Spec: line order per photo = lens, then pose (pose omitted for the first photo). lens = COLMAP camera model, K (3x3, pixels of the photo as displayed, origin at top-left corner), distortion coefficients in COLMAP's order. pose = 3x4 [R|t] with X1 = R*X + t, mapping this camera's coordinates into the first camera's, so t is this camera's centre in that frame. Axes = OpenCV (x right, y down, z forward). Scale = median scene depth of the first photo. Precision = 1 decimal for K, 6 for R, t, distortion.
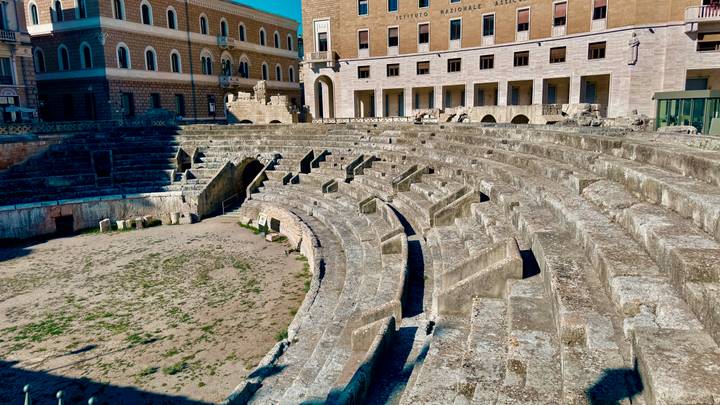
lens RADIAL K [[509.5, 0, 360.0], [0, 509.5, 202.5], [0, 0, 1]] dist [0.003361, -0.031370]
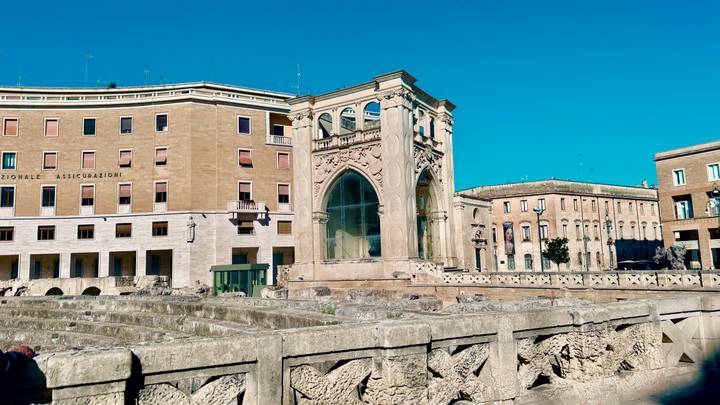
lens RADIAL K [[509.5, 0, 360.0], [0, 509.5, 202.5], [0, 0, 1]] dist [0.003361, -0.031370]
pose [[0.685511, 0.093548, 0.722027, -0.066020], [0.146710, 0.953619, -0.262844, 0.011870], [-0.713127, 0.286111, 0.639992, -0.076407]]
